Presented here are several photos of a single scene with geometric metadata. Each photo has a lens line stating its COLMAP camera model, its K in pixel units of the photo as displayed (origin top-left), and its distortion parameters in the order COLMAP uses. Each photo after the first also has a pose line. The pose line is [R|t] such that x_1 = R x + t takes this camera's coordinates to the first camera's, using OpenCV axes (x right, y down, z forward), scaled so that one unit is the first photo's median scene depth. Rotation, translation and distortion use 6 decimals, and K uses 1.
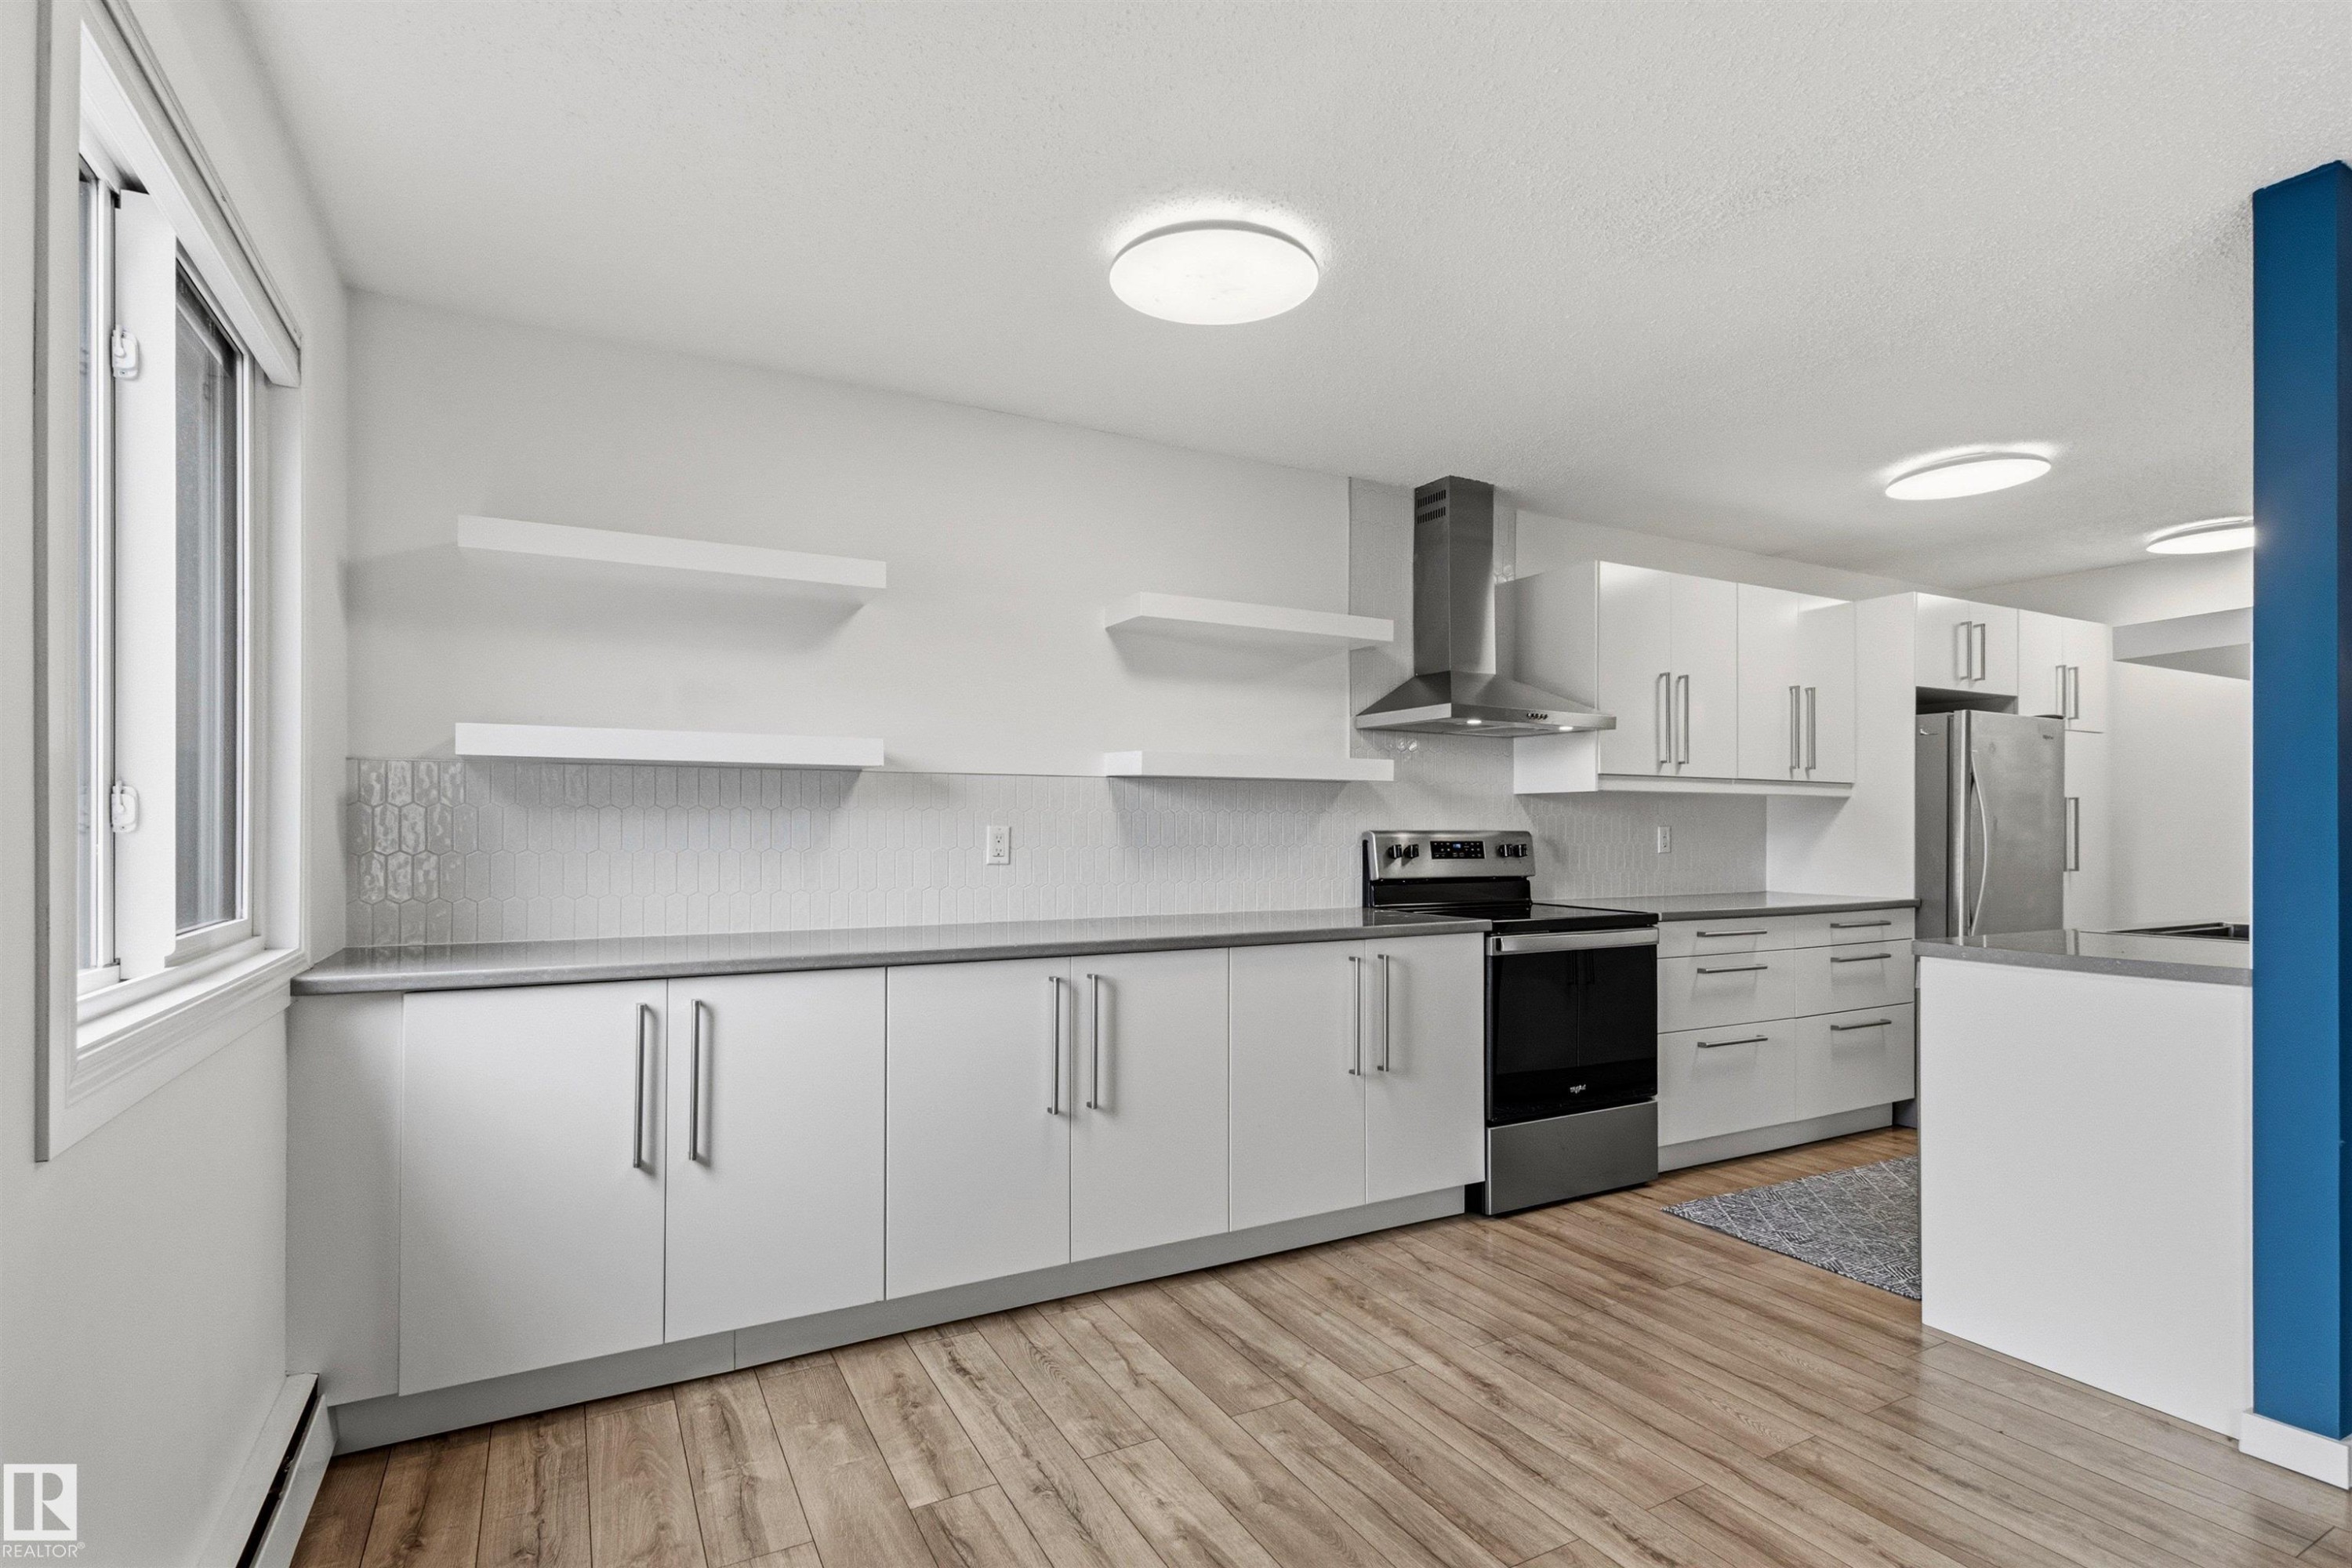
lens RADIAL K [[1134.9, 0, 1171.2], [0, 1134.9, 822.1], [0, 0, 1]] dist [0.013352, -0.004008]
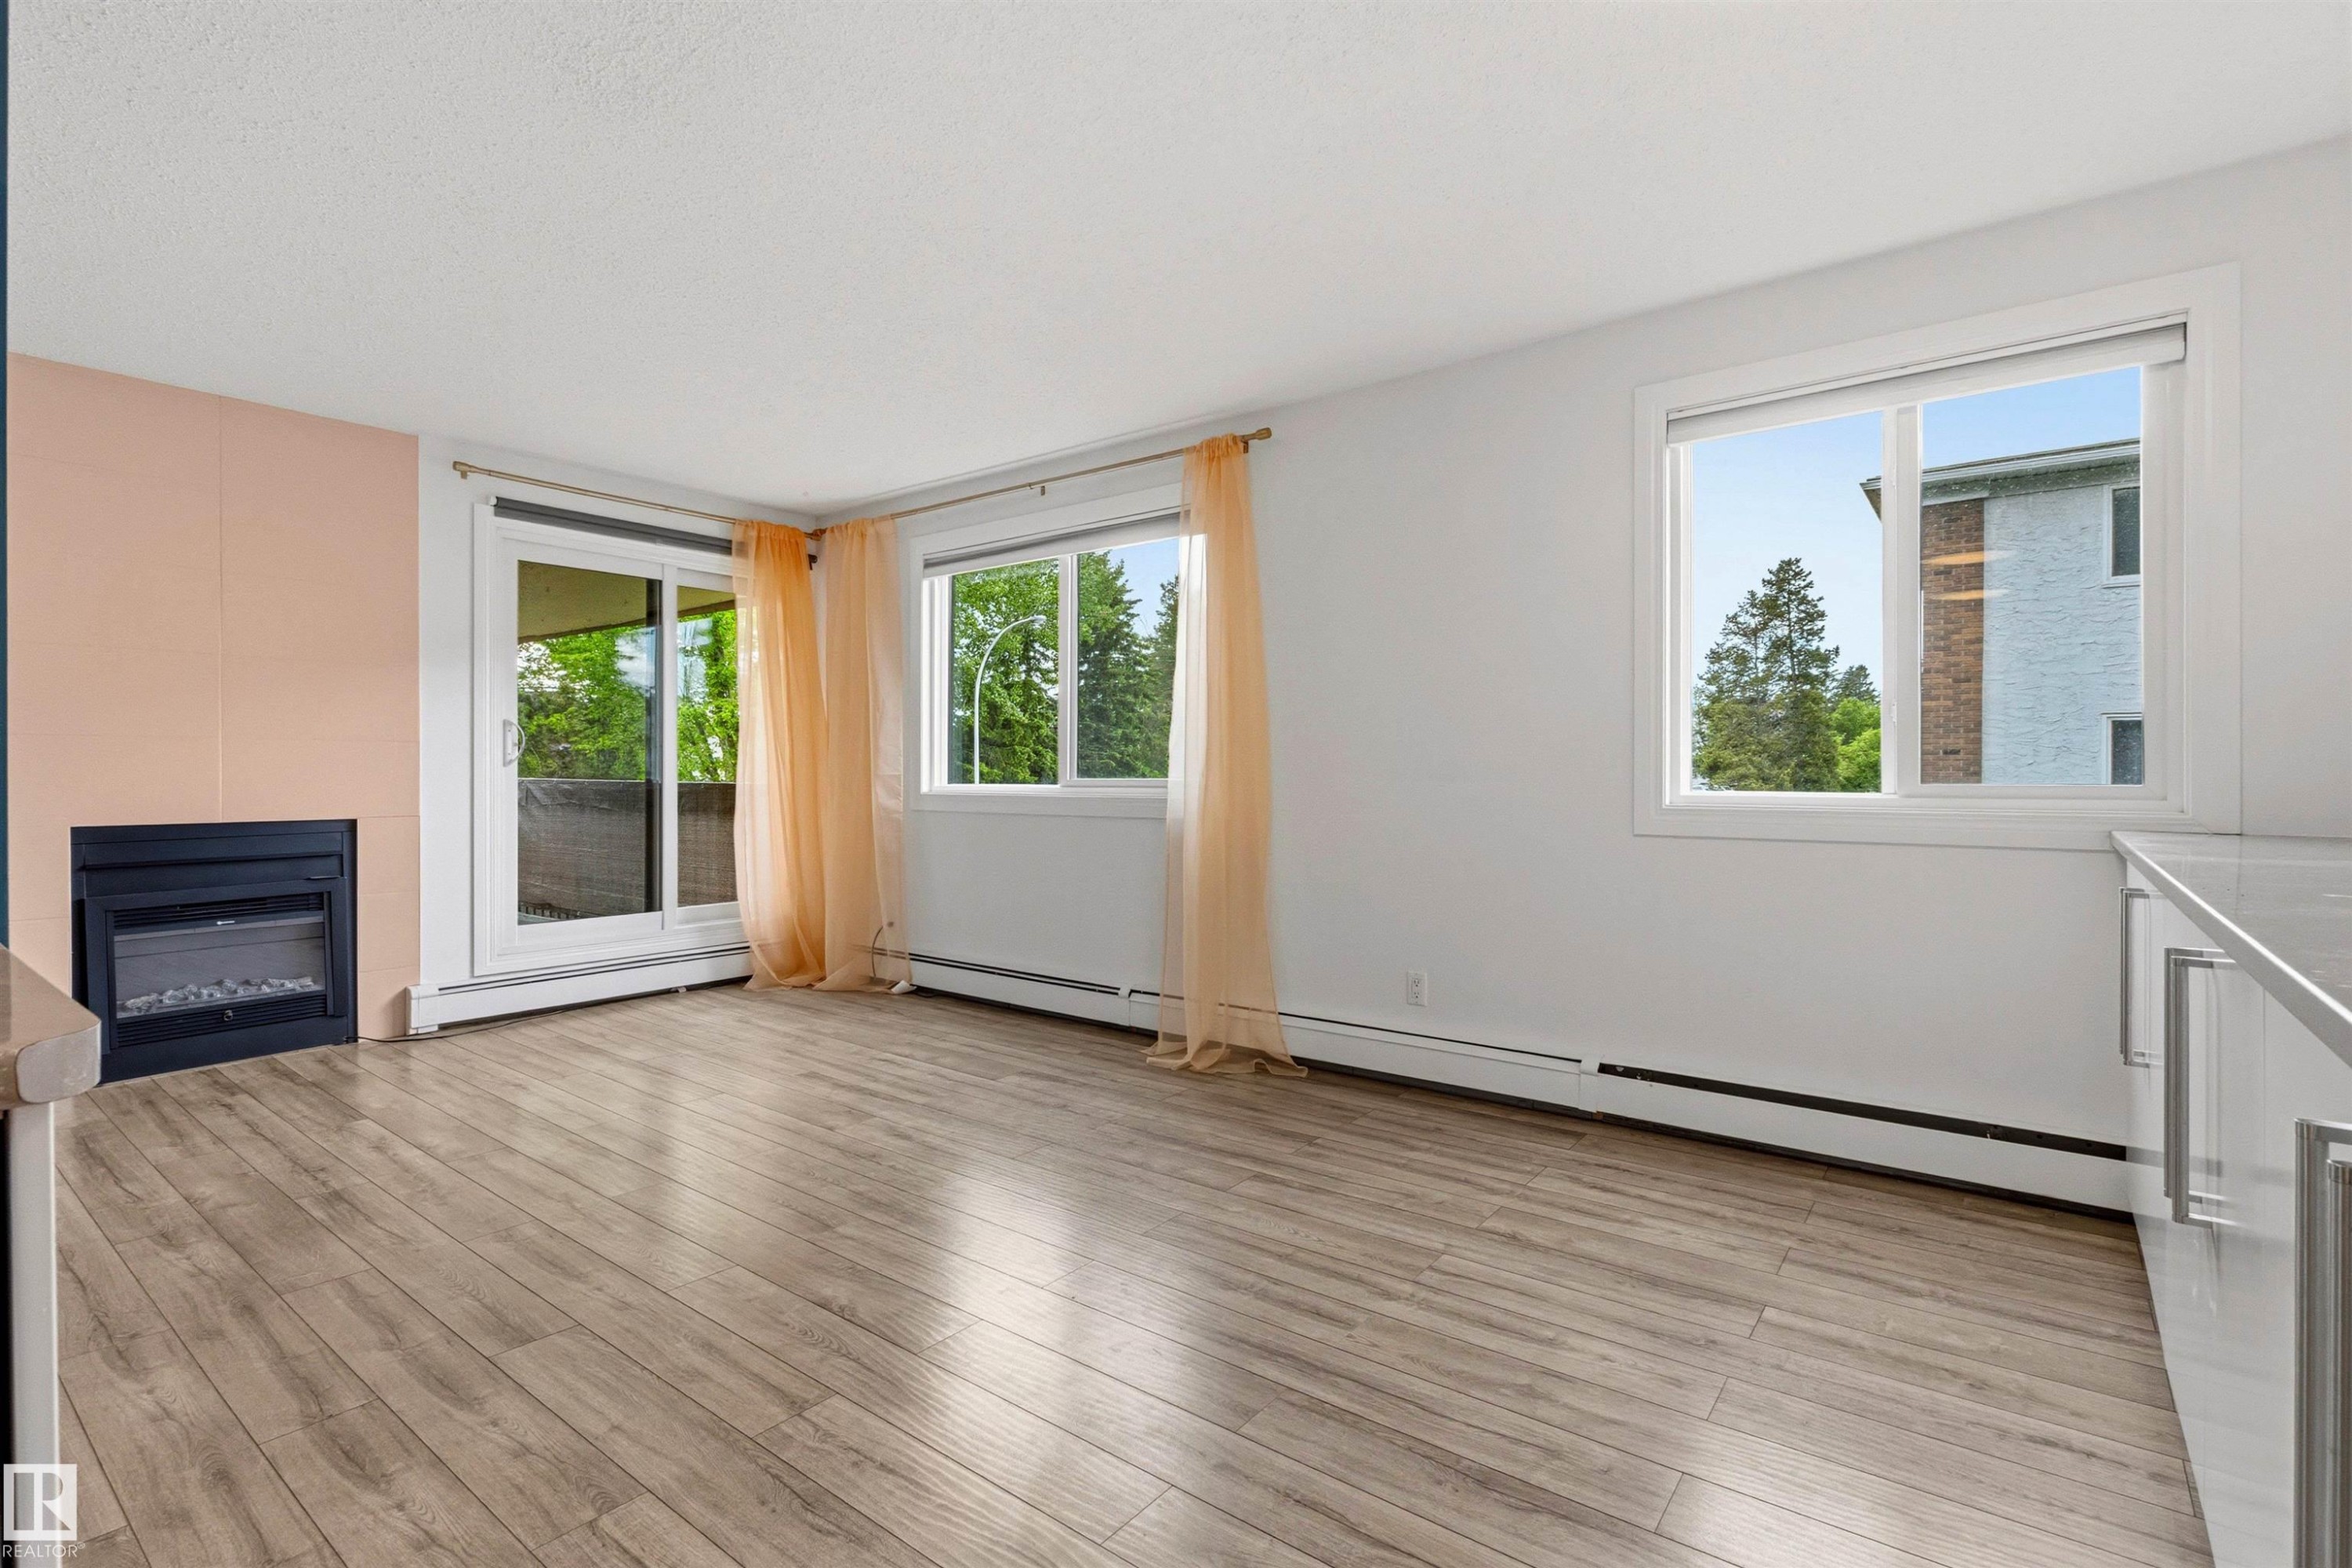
lens RADIAL K [[1072.0, 0, 1176.2], [0, 1072.0, 784.3], [0, 0, 1]] dist [-0.002277, -0.000848]
pose [[-0.915490, 0.003882, -0.402322, 0.545031], [0.000163, 0.999957, 0.009278, 0.053927], [0.402341, 0.008429, -0.915451, 1.285281]]
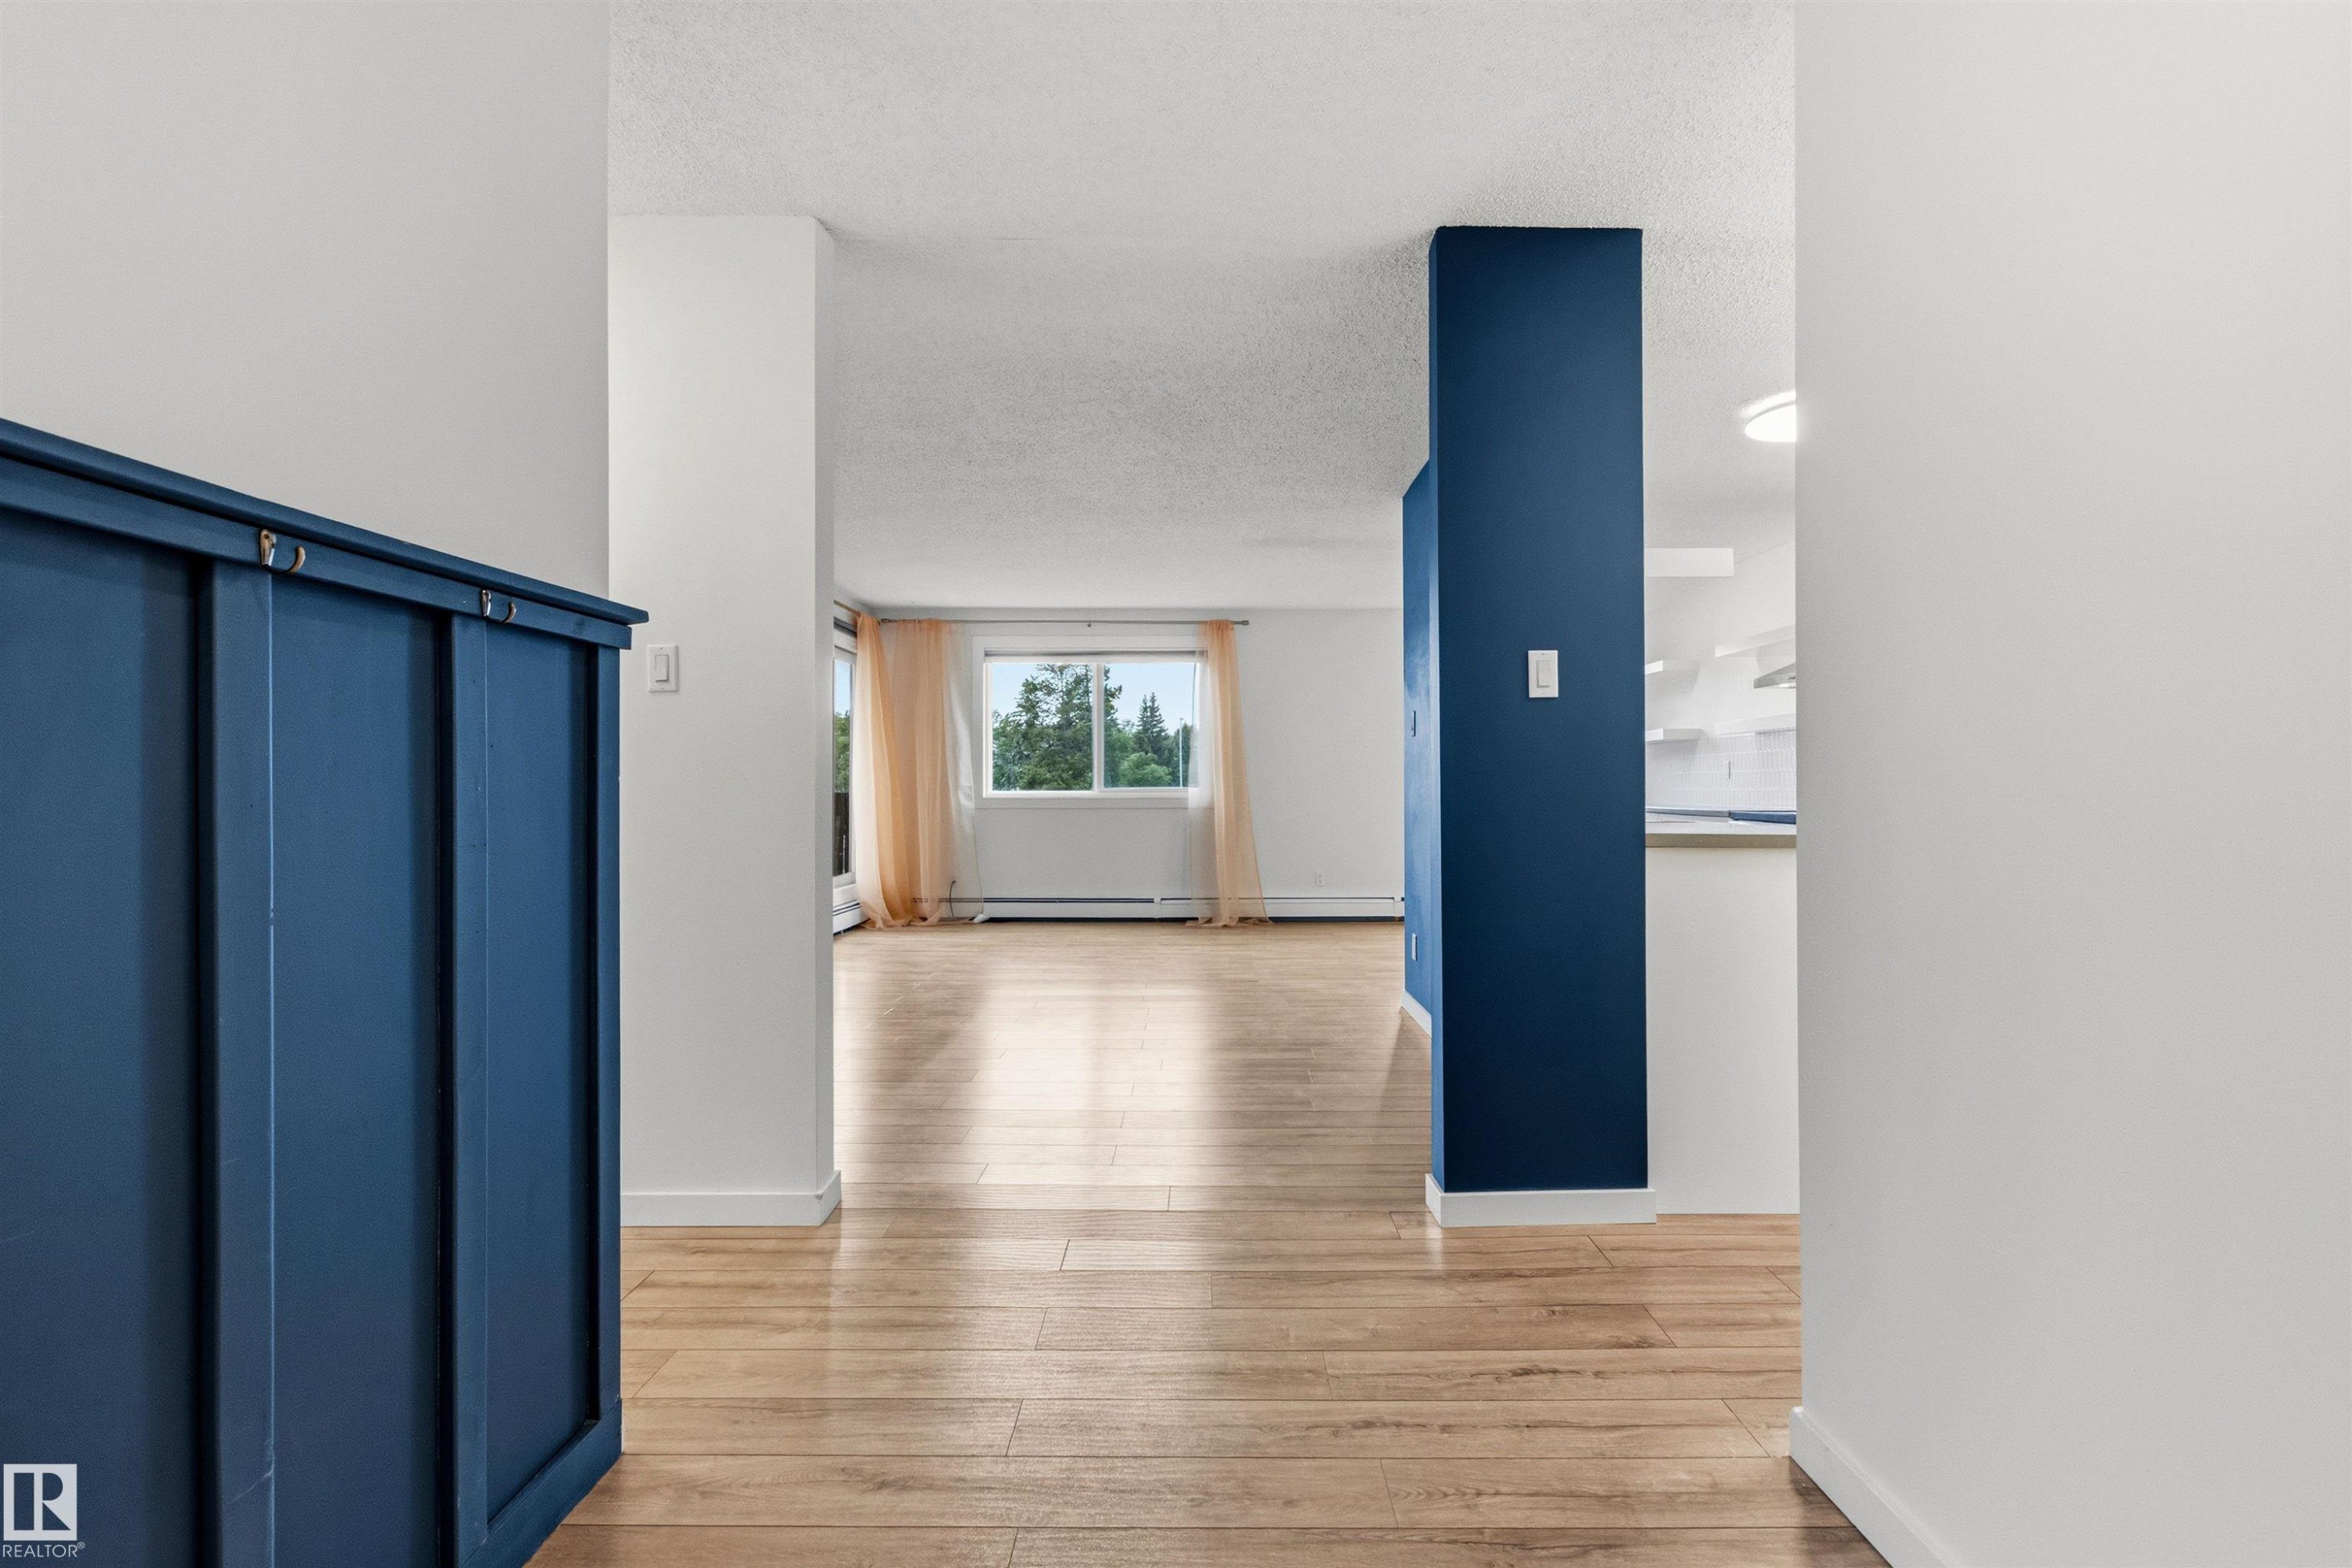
lens RADIAL K [[1134.9, 0, 1198.3], [0, 1134.9, 781.3], [0, 0, 1]] dist [0.013352, -0.004008]
pose [[-0.489003, -0.009741, -0.872228, 2.732505], [0.000751, 0.999933, -0.011588, 0.080066], [0.872282, -0.006322, -0.488962, 1.461094]]
